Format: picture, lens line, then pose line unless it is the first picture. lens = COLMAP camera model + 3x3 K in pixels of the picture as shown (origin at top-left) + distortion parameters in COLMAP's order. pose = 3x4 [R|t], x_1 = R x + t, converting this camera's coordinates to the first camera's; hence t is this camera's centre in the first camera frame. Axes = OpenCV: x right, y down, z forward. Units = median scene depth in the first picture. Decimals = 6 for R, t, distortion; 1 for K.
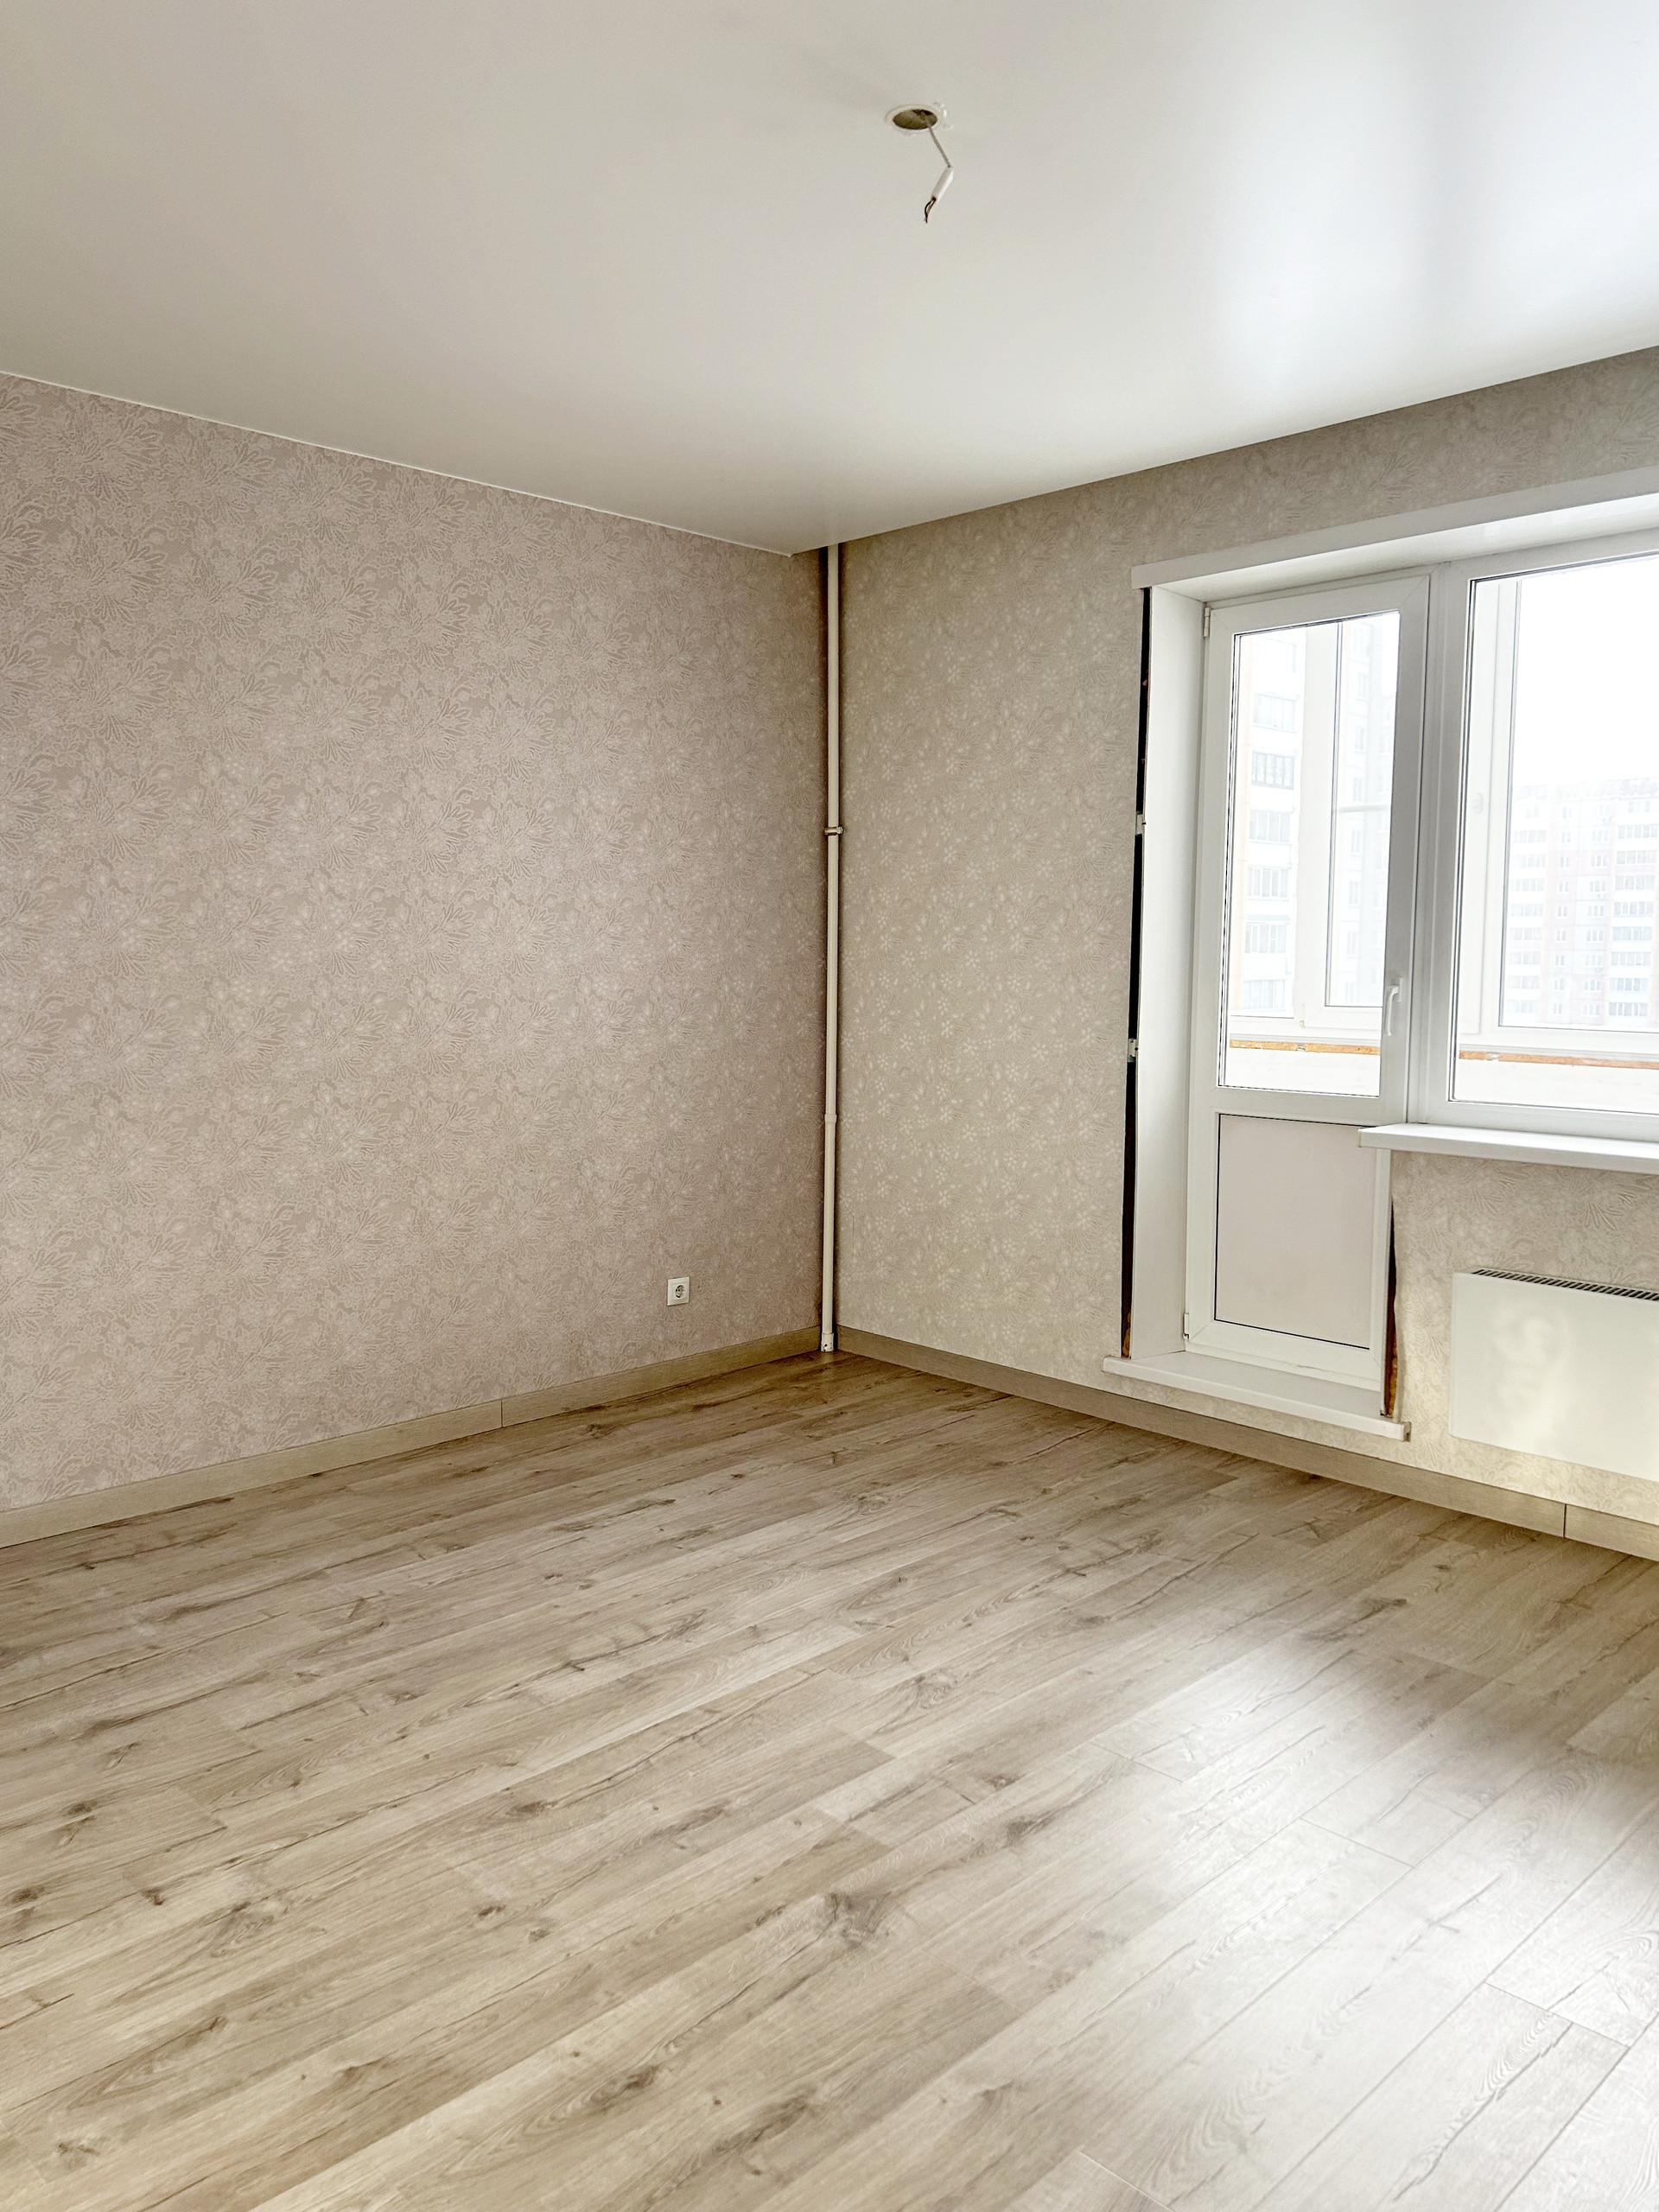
lens RADIAL K [[1671.5, 0, 827.1], [0, 1671.5, 1121.1], [0, 0, 1]] dist [0.035968, -0.010633]
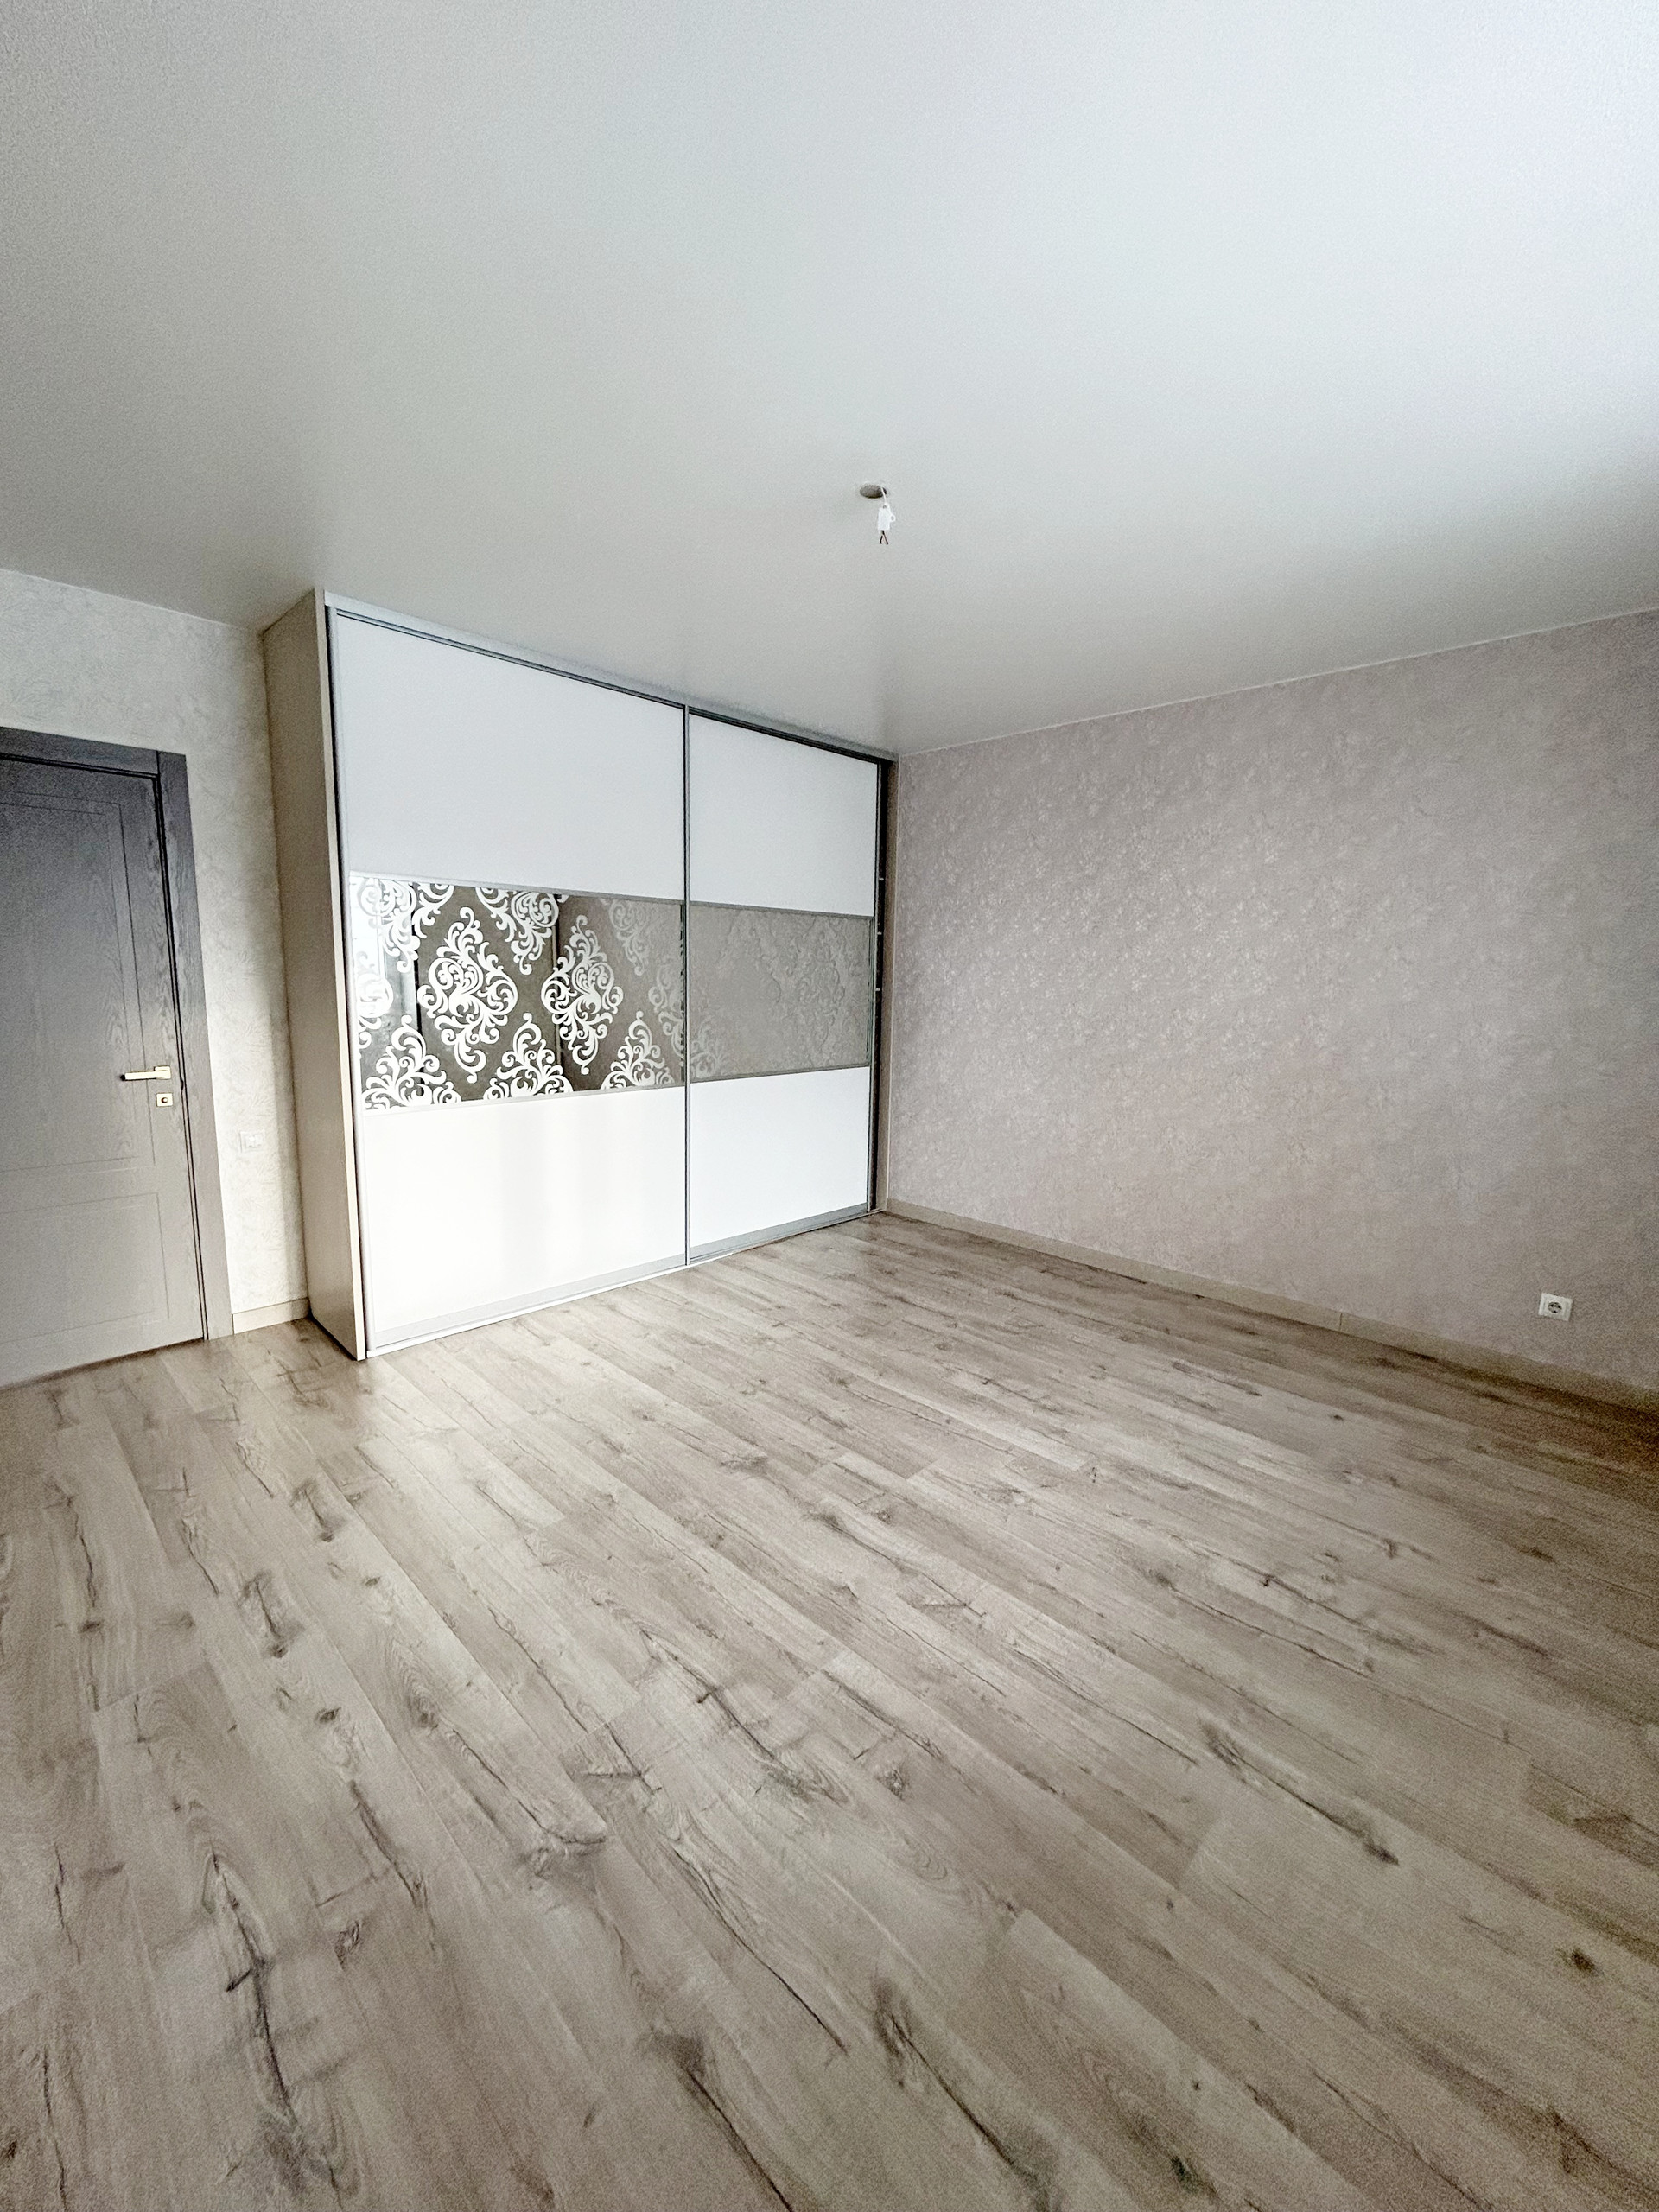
lens RADIAL K [[884.6, 0, 824.2], [0, 884.6, 1100.6], [0, 0, 1]] dist [0.000334, -0.000081]
pose [[0.018661, 0.143539, -0.989469, 0.662788], [-0.130241, 0.981558, 0.139935, -0.076183], [0.991307, 0.126258, 0.037011, 0.658887]]
